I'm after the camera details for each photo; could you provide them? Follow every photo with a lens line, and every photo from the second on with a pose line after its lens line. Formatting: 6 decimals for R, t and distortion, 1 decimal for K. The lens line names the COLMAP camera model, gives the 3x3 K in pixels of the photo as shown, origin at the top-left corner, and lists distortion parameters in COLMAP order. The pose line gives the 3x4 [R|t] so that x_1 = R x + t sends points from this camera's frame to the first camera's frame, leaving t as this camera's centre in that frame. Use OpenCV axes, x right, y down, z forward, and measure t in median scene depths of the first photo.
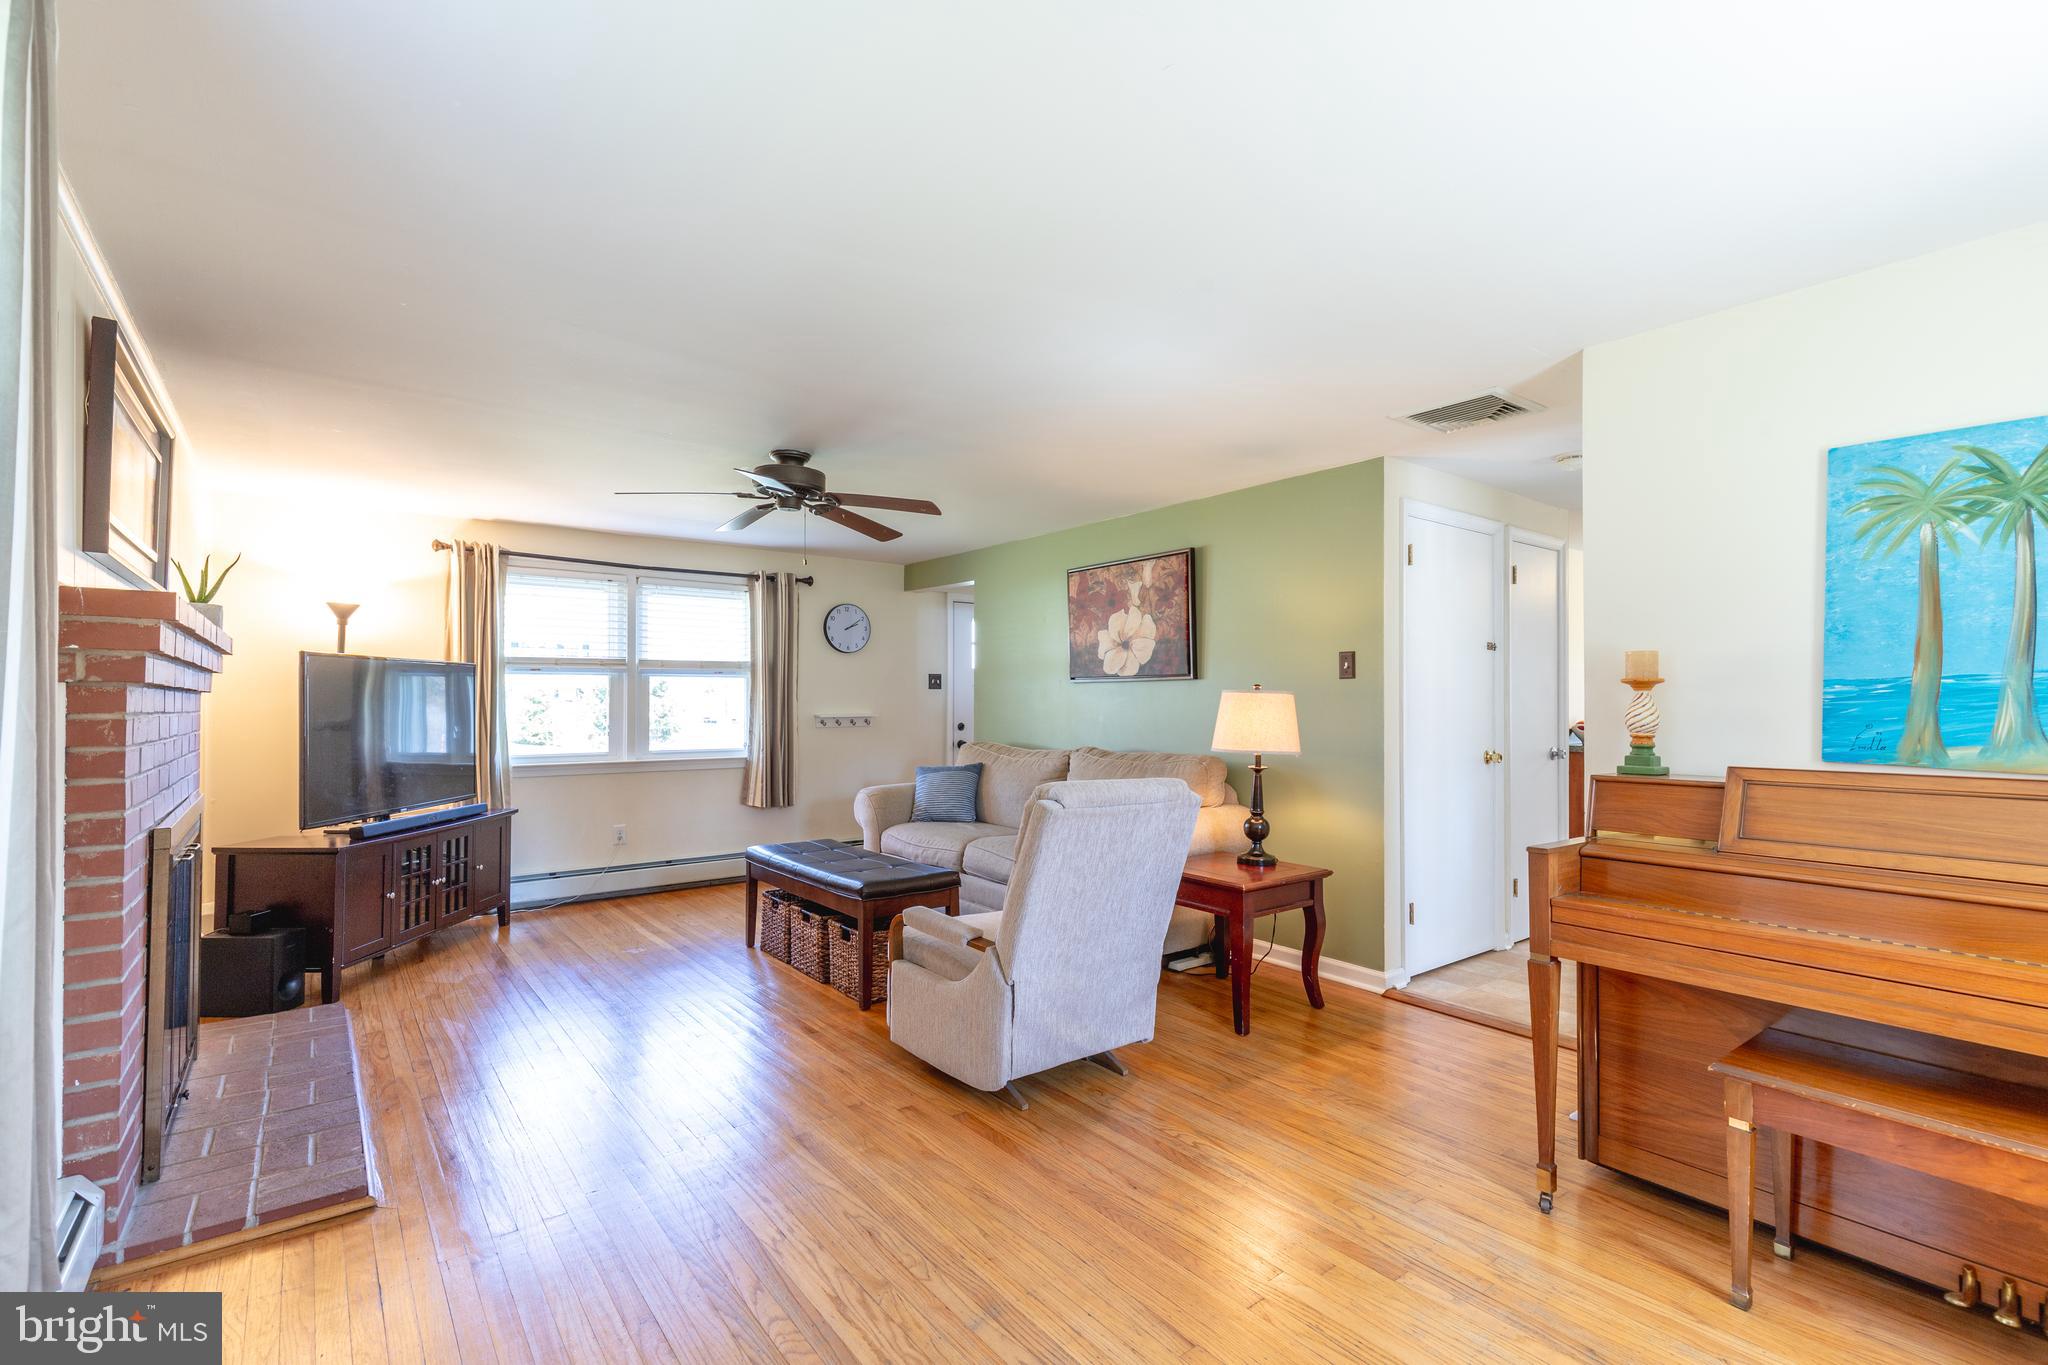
lens RADIAL K [[920.9, 0, 1040.0], [0, 920.9, 692.0], [0, 0, 1]] dist [0.009622, -0.000233]
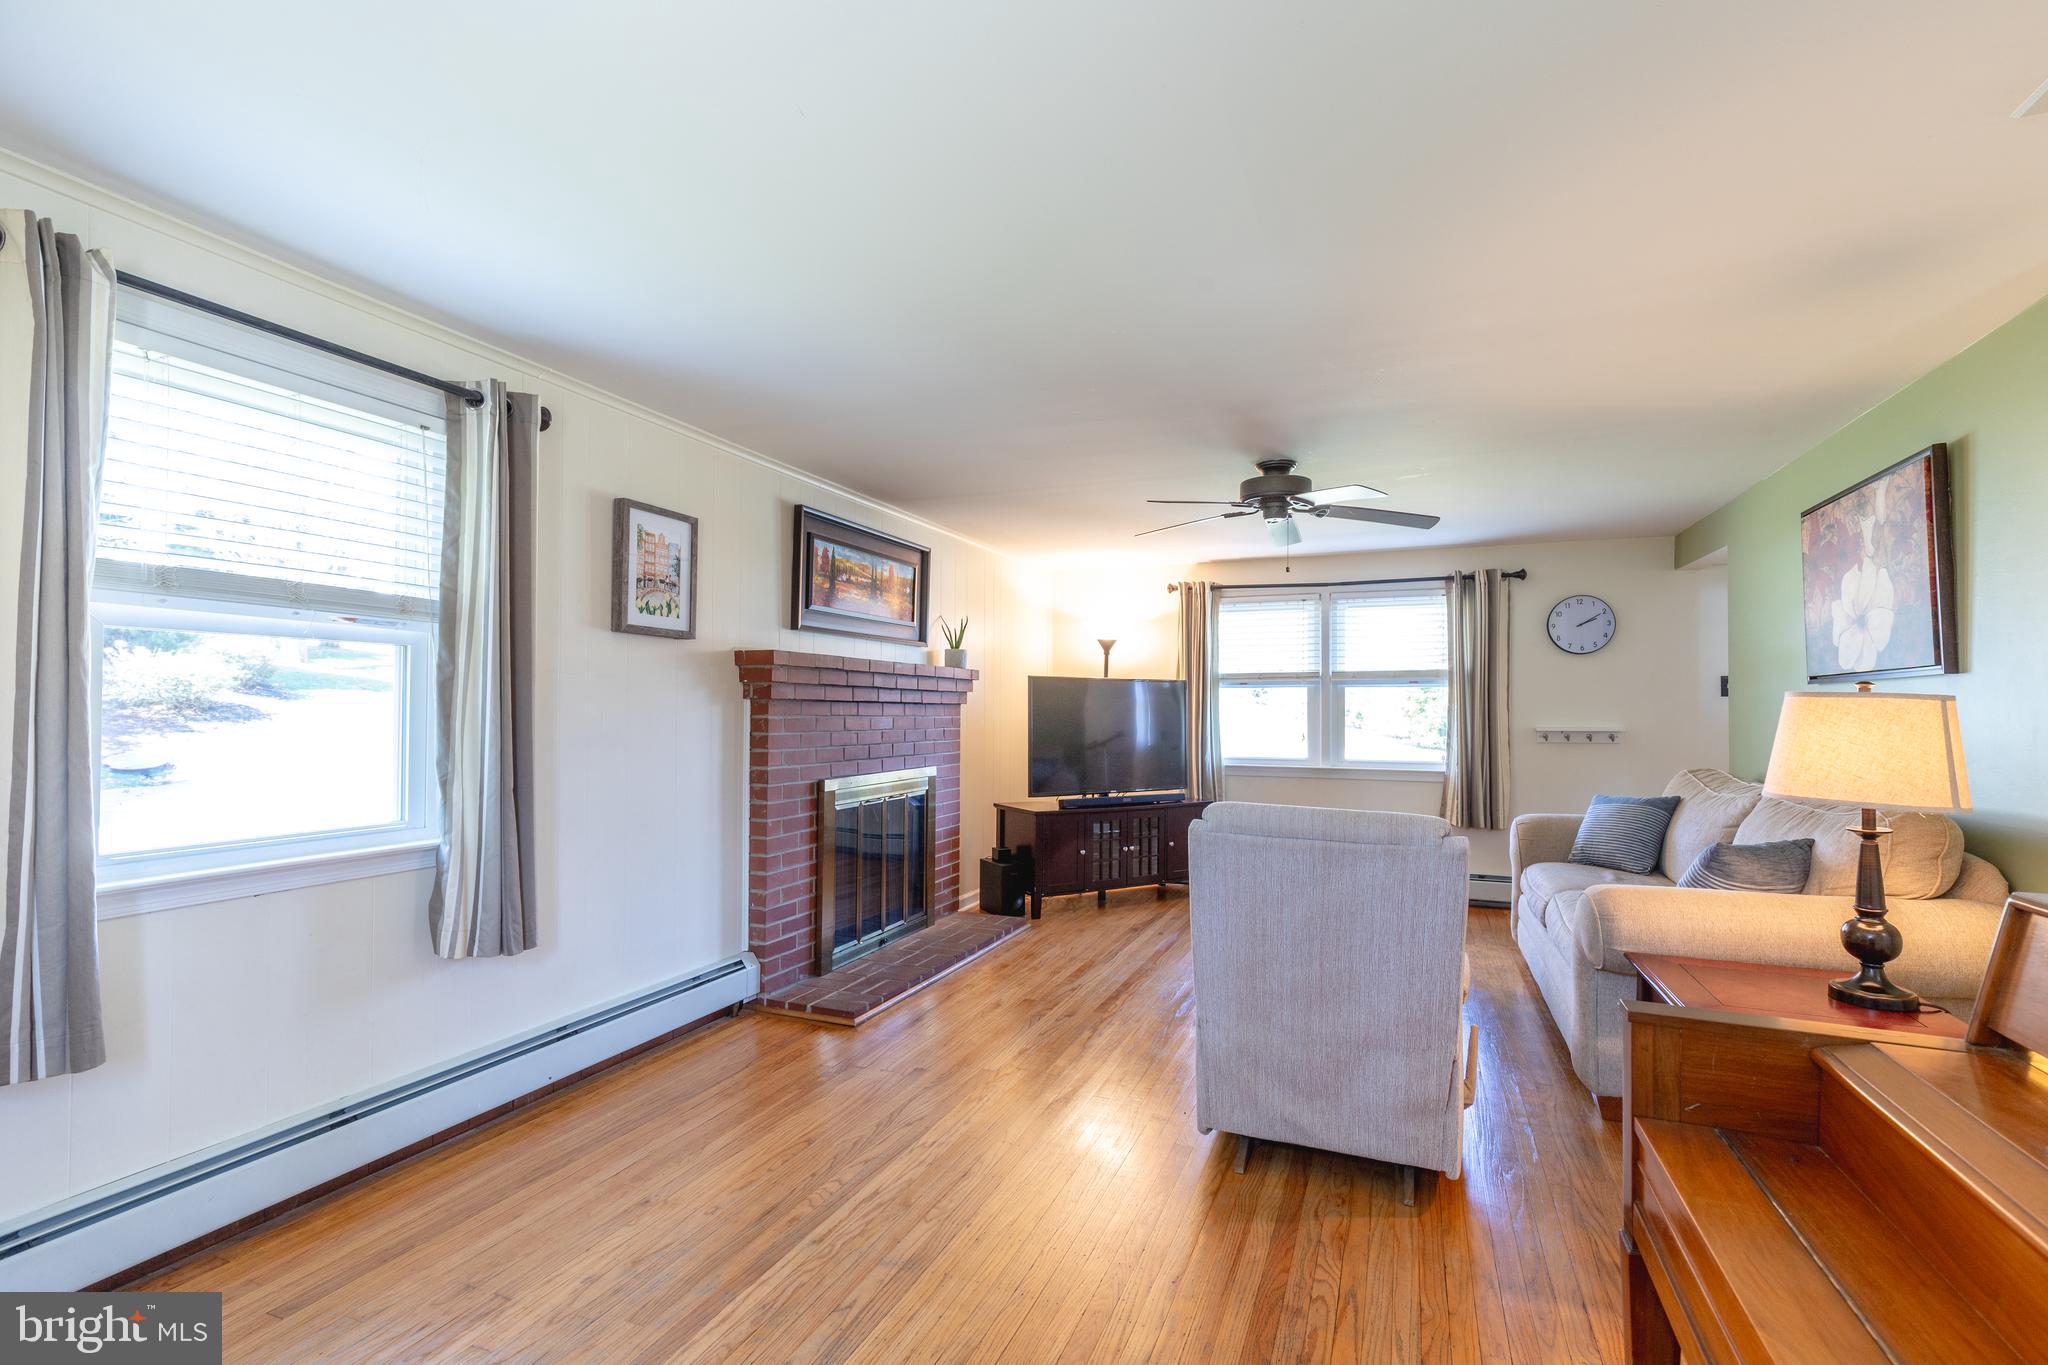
lens RADIAL K [[920.9, 0, 1040.0], [0, 920.9, 692.0], [0, 0, 1]] dist [0.009622, -0.000233]
pose [[0.498633, -0.016497, -0.866656, 0.350373], [0.005241, 0.999858, -0.016017, 0.003450], [0.866797, 0.003445, 0.498649, 0.208102]]
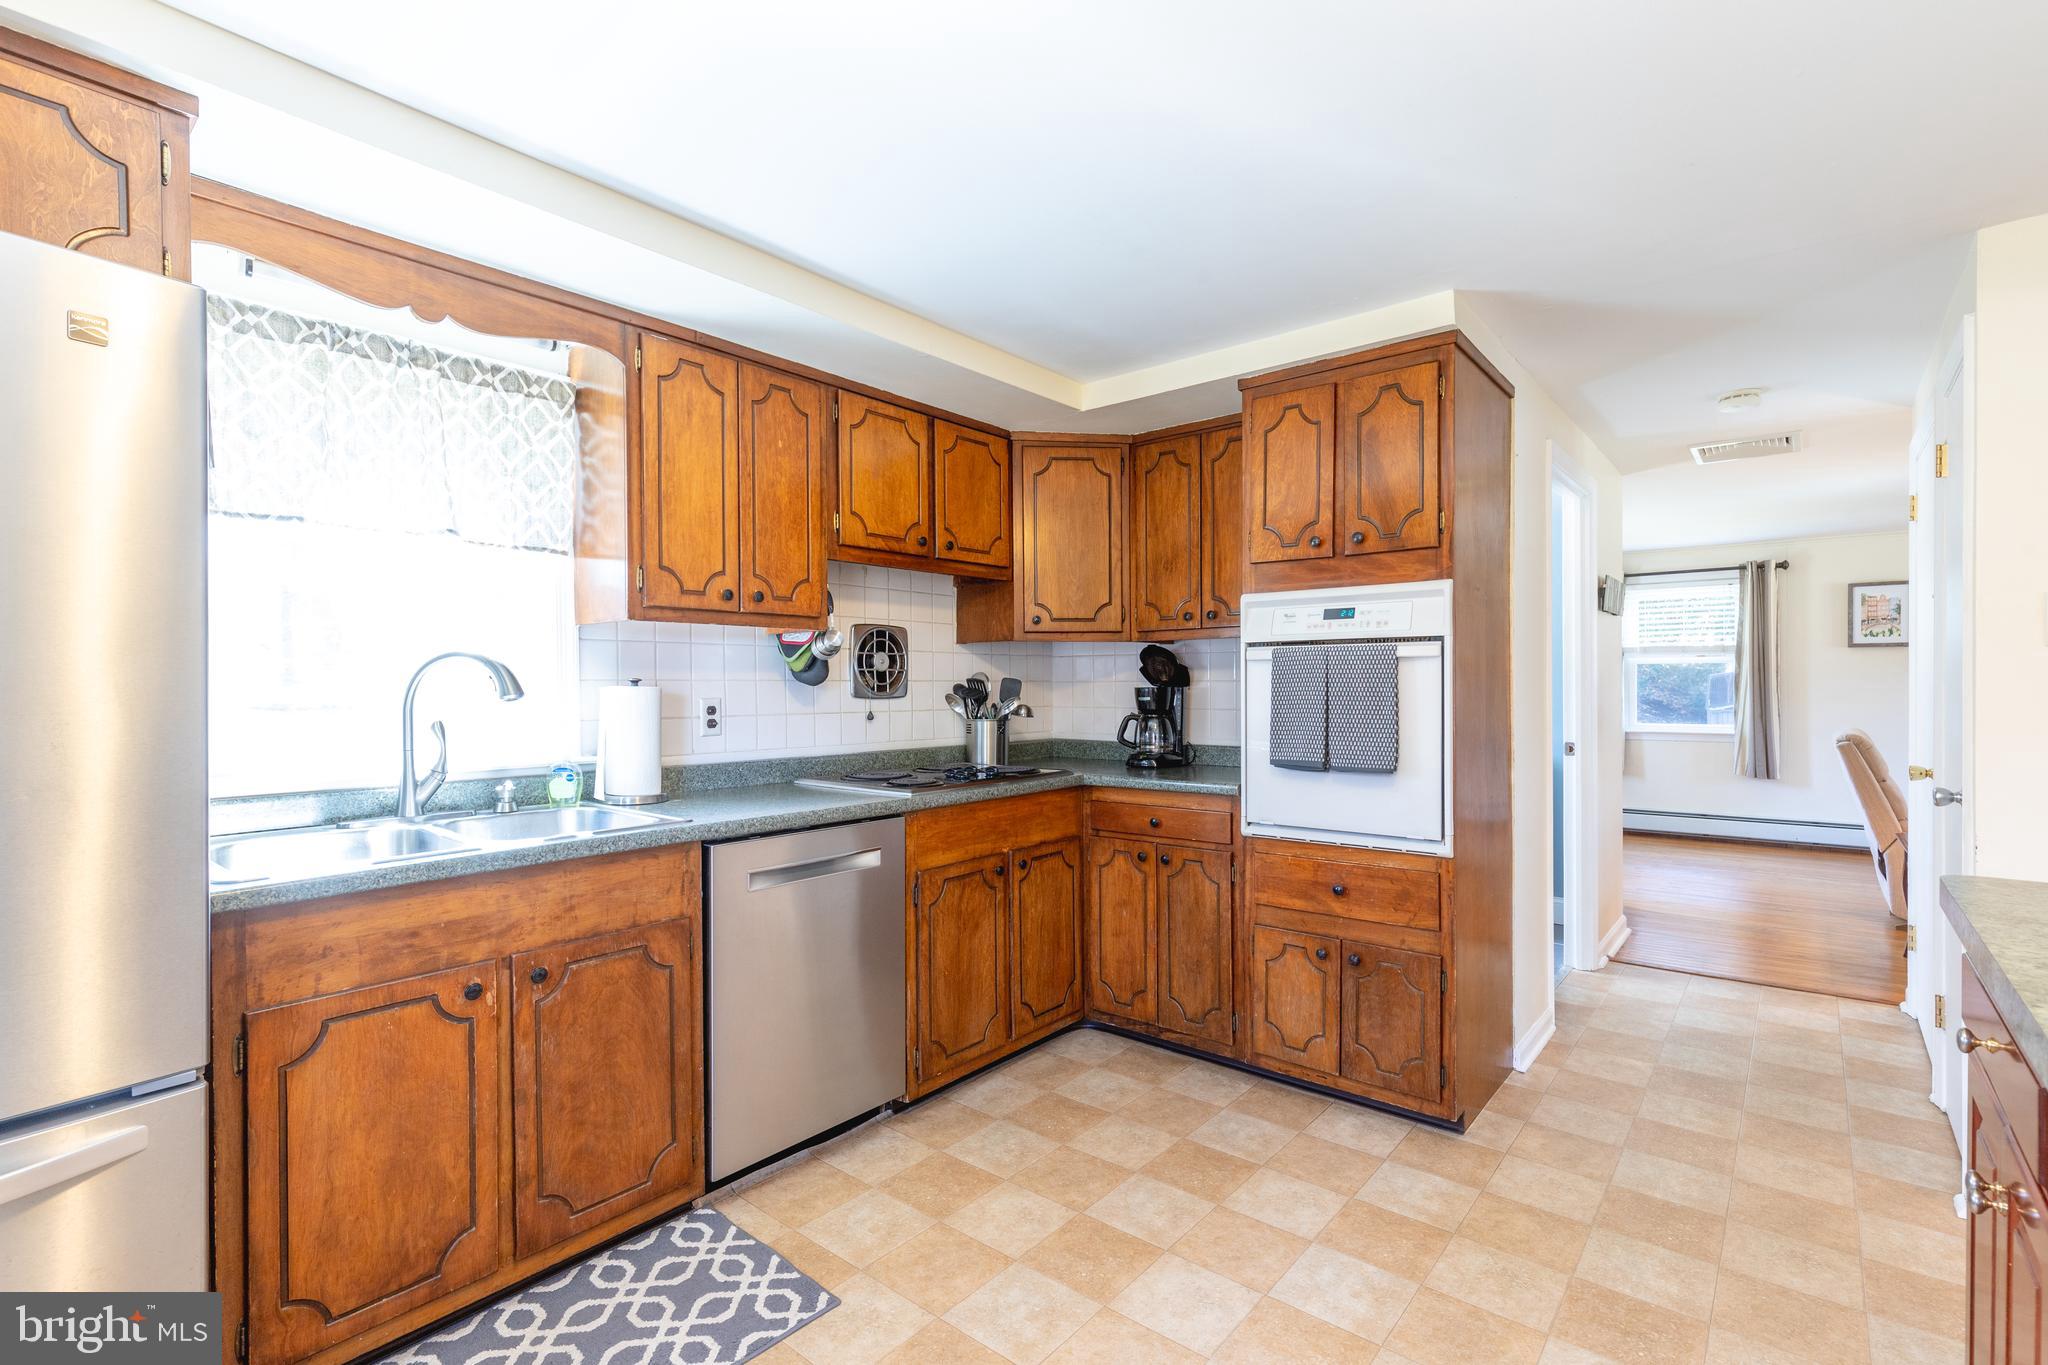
lens RADIAL K [[920.9, 0, 1040.0], [0, 920.9, 692.0], [0, 0, 1]] dist [0.009622, -0.000233]
pose [[-0.977024, 0.004123, -0.213089, 1.052365], [0.003994, 0.999991, 0.001033, 0.008579], [0.213091, 0.000159, -0.977032, 1.283597]]
